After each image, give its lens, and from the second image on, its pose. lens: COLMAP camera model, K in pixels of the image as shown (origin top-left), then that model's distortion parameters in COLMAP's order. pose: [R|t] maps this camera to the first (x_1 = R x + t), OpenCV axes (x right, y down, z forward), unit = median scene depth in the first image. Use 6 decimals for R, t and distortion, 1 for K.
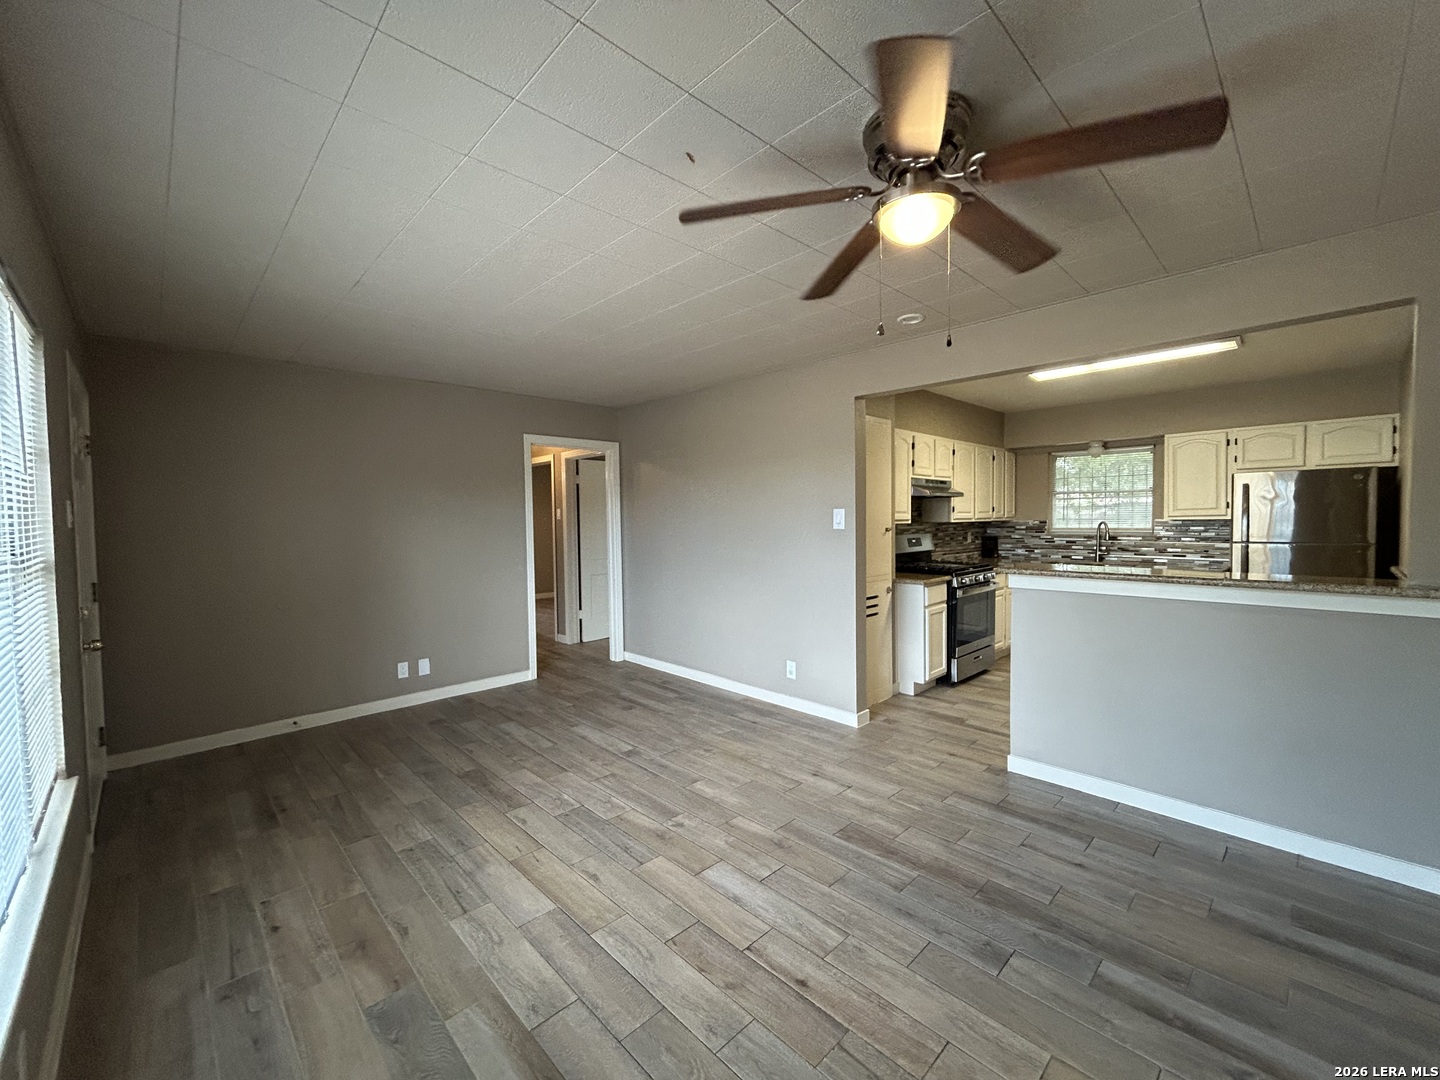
lens RADIAL K [[590.6, 0, 717.4], [0, 590.6, 536.7], [0, 0, 1]] dist [-0.004328, 0.002144]
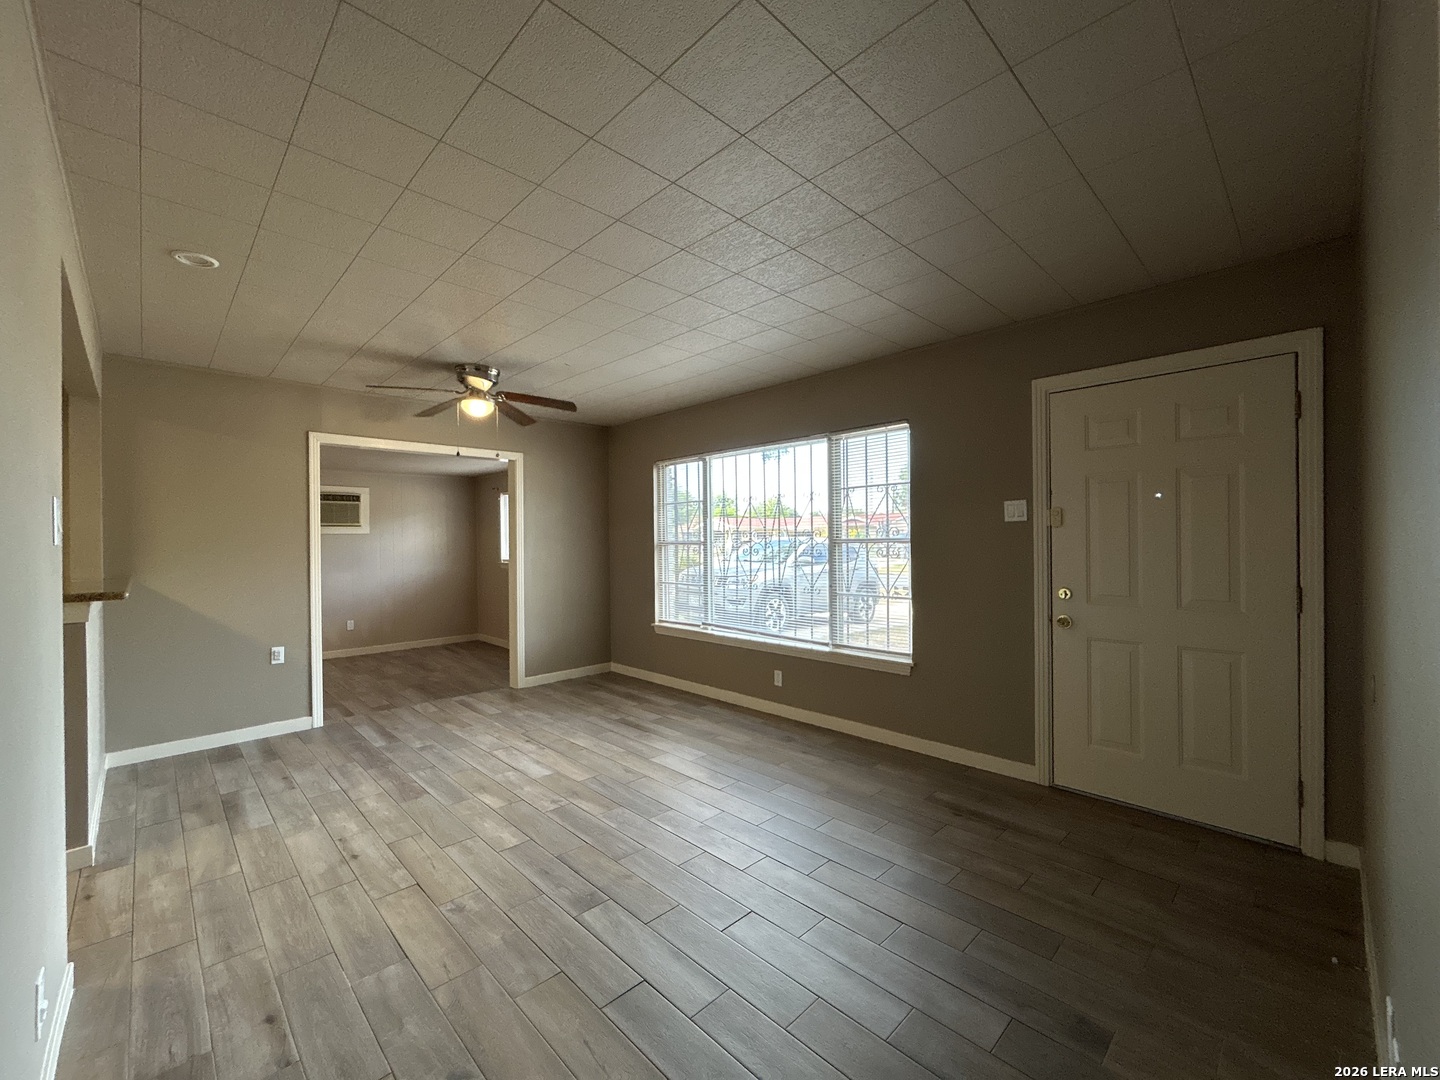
lens RADIAL K [[590.6, 0, 719.2], [0, 590.6, 540.9], [0, 0, 1]] dist [-0.004328, 0.002144]
pose [[-0.999674, 0.024594, -0.006921, -0.233599], [0.024340, 0.999102, 0.034667, -0.018799], [0.007768, 0.034487, -0.999375, 1.297033]]
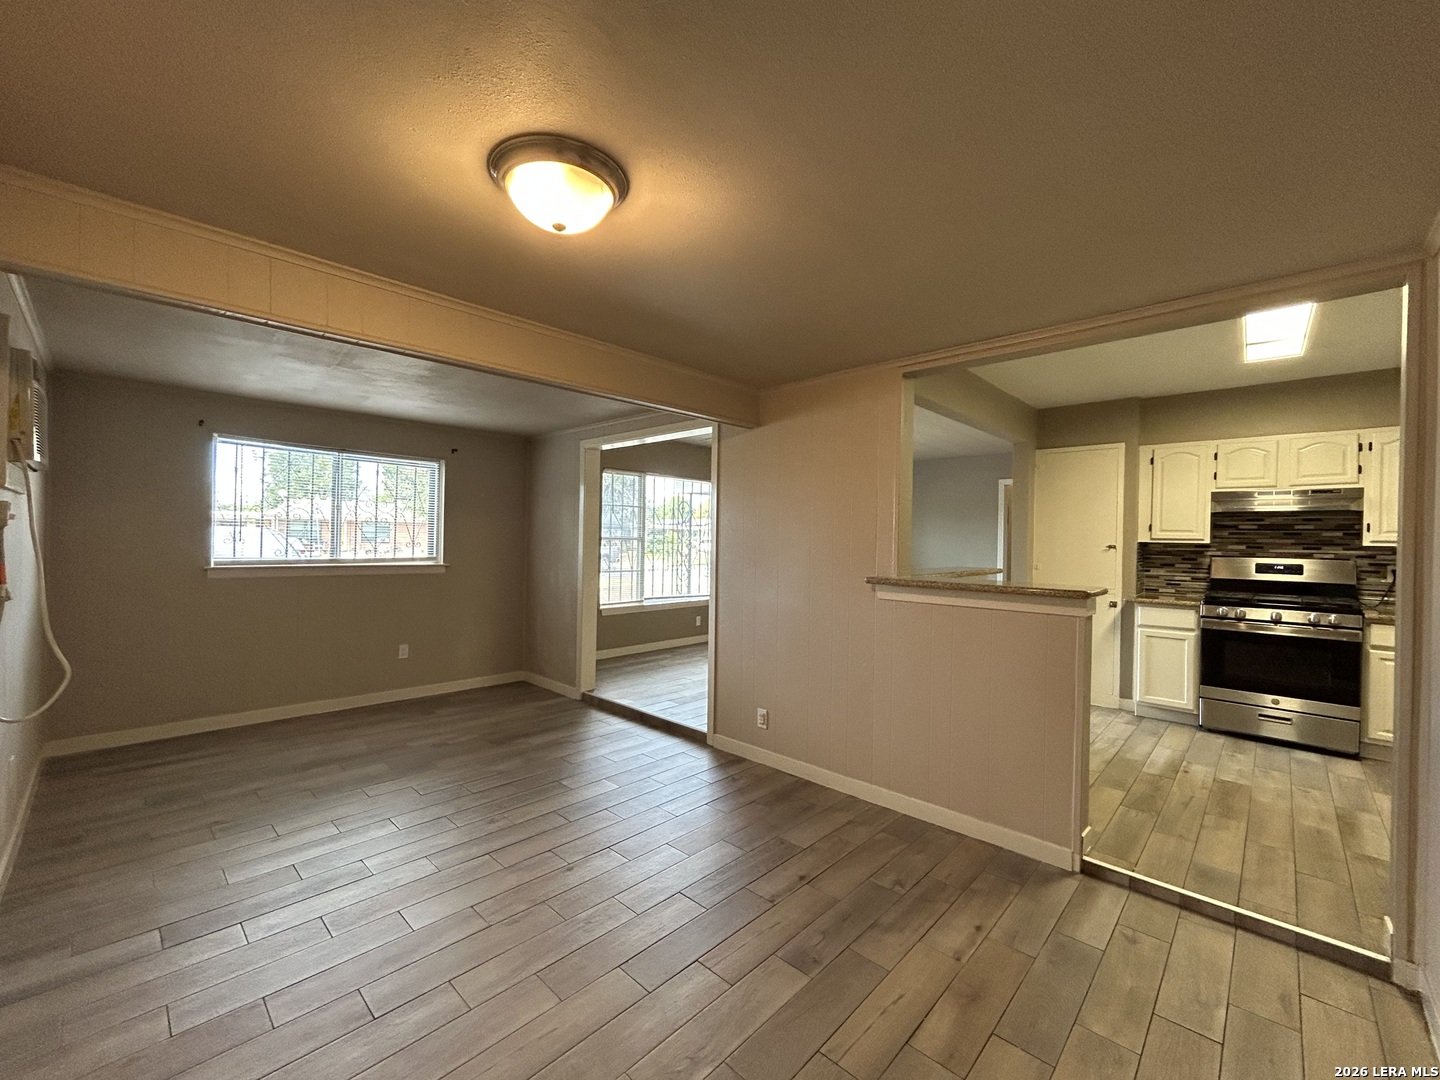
lens RADIAL K [[590.6, 0, 717.3], [0, 590.6, 545.2], [0, 0, 1]] dist [-0.004328, 0.002144]
pose [[0.046136, 0.023024, -0.998670, 1.363427], [-0.050475, 0.998511, 0.020688, -0.001617], [0.997659, 0.049454, 0.047229, 0.252508]]
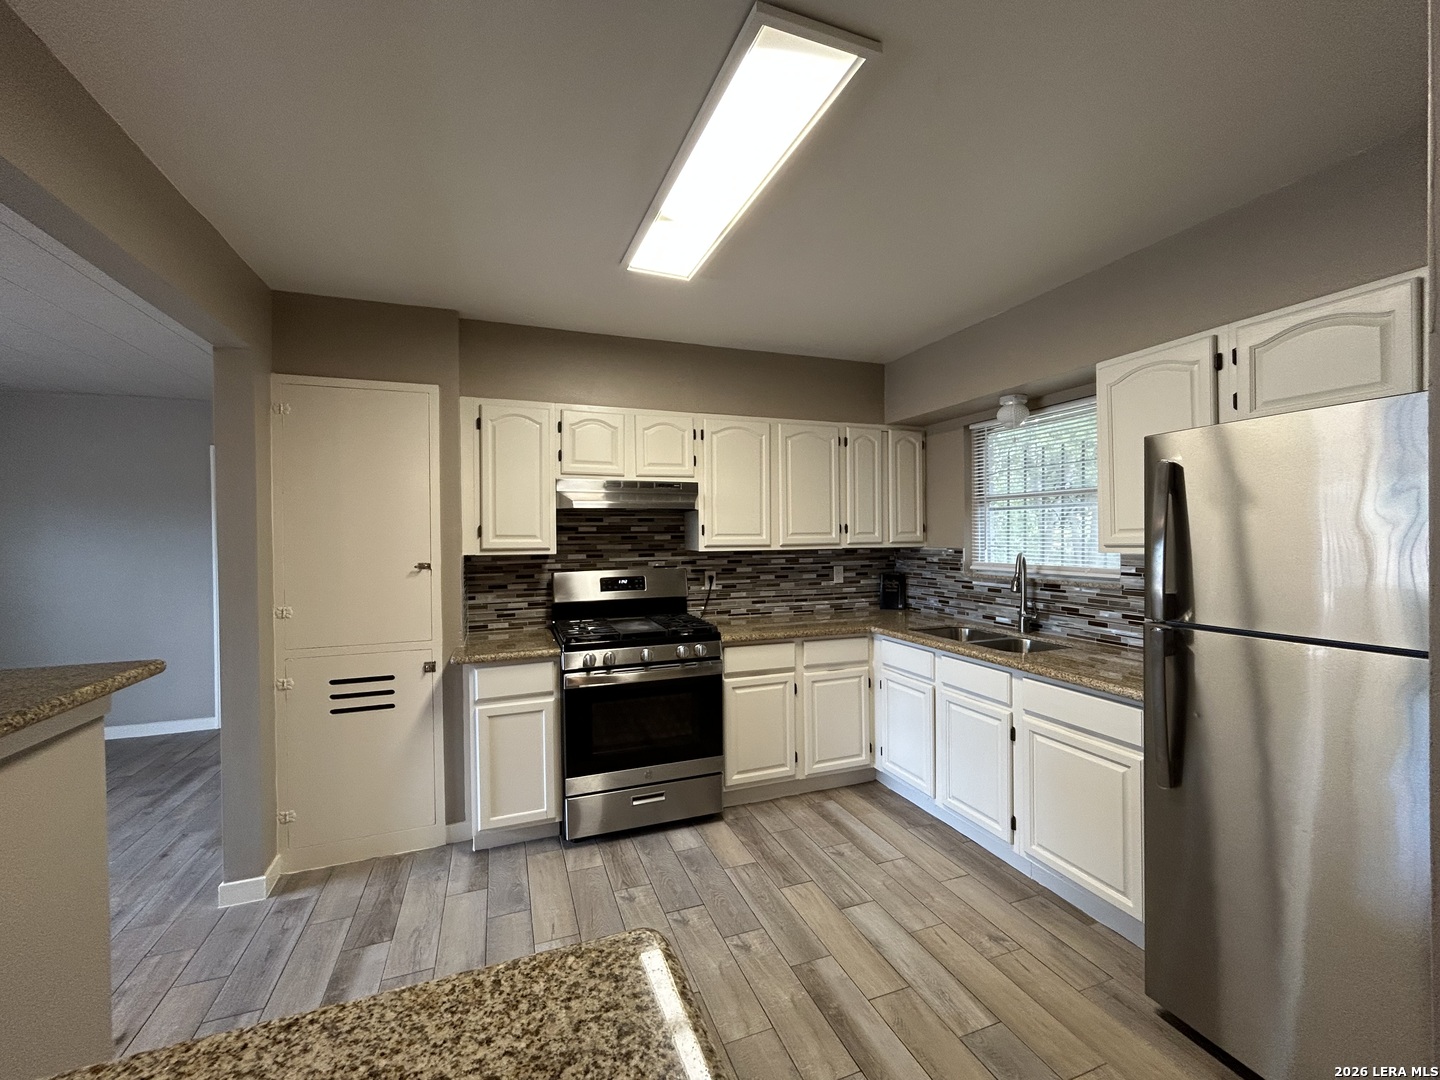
lens RADIAL K [[590.6, 0, 715.6], [0, 590.6, 538.9], [0, 0, 1]] dist [-0.004328, 0.002144]
pose [[0.917741, 0.004520, -0.397154, 0.830345], [-0.013265, 0.999726, -0.019273, -0.033792], [0.396958, 0.022956, 0.917550, 0.587822]]
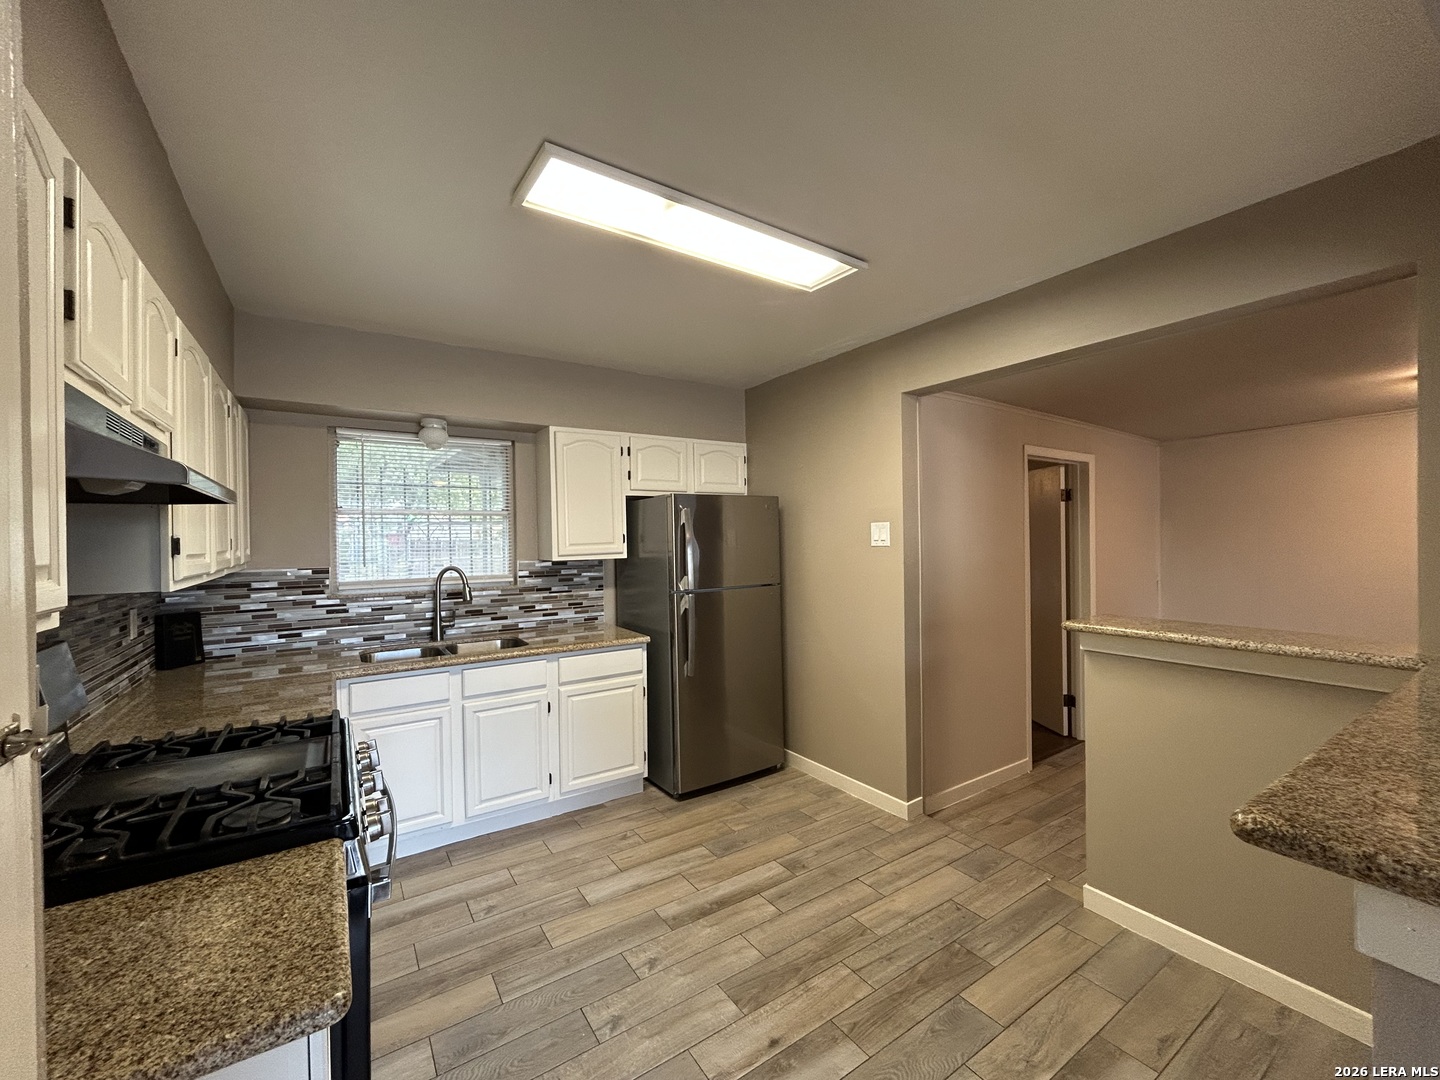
lens RADIAL K [[590.6, 0, 722.0], [0, 590.6, 544.2], [0, 0, 1]] dist [-0.004328, 0.002144]
pose [[0.170855, -0.003283, 0.985291, 0.210374], [0.042055, 0.999107, -0.003964, -0.045519], [-0.984398, 0.042113, 0.170841, 0.889642]]
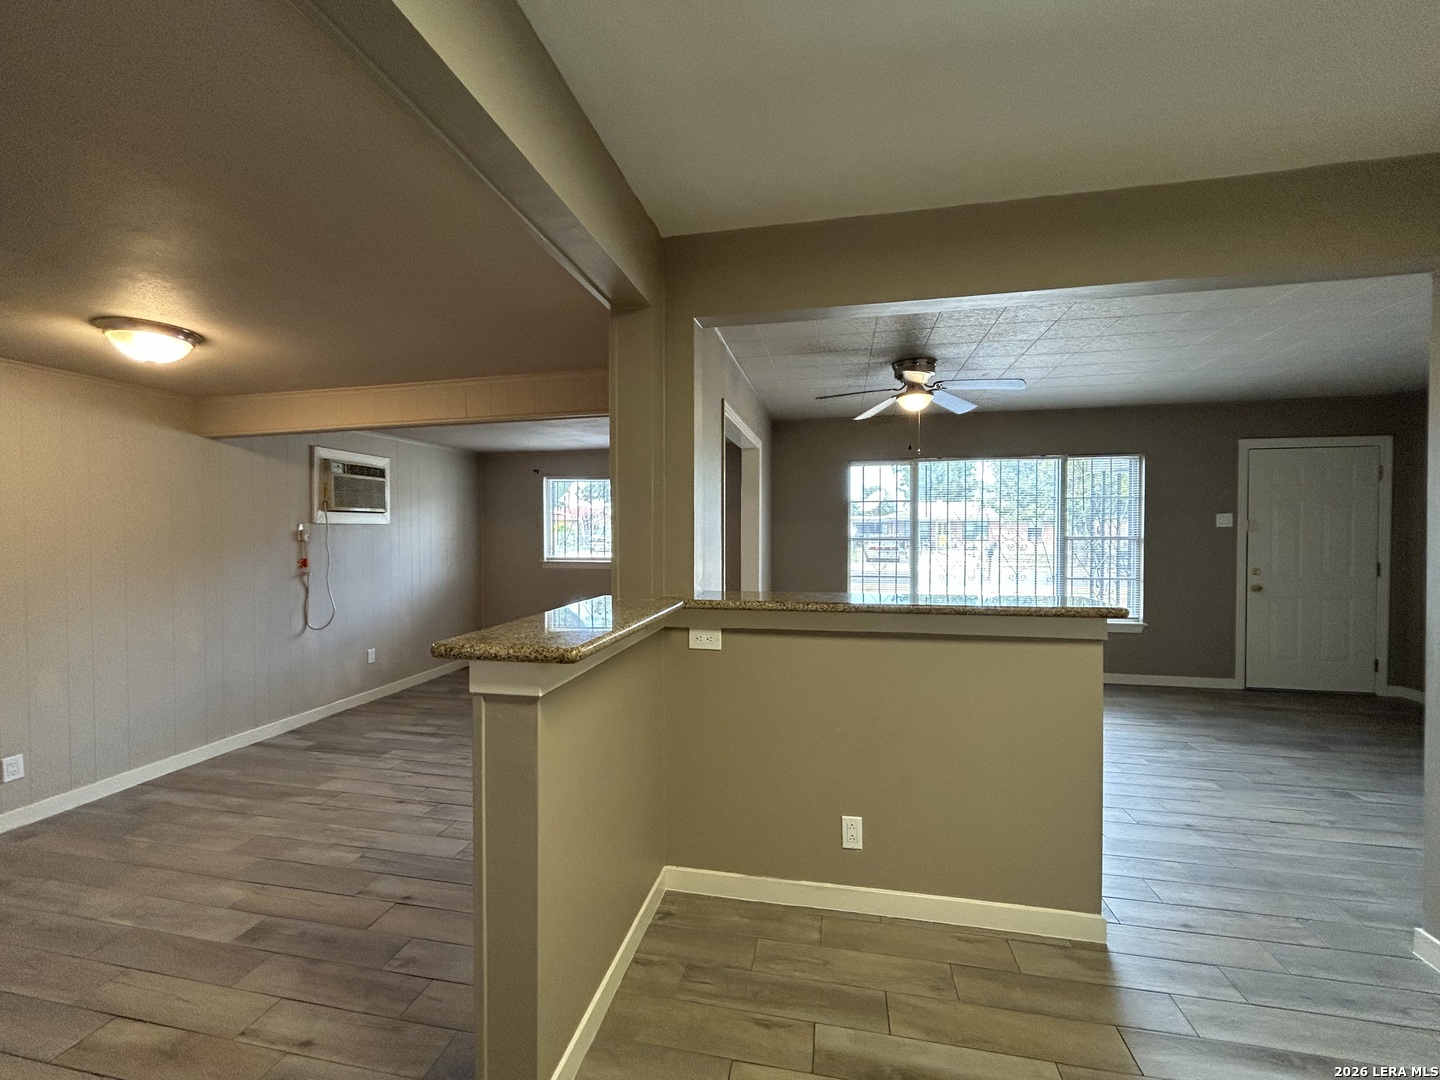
lens RADIAL K [[590.6, 0, 716.6], [0, 590.6, 540.2], [0, 0, 1]] dist [-0.004328, 0.002144]
pose [[-0.825500, 0.023641, -0.563908, 0.885881], [-0.005354, 0.998749, 0.049708, -0.035296], [0.564377, 0.044053, -0.824341, 0.955848]]
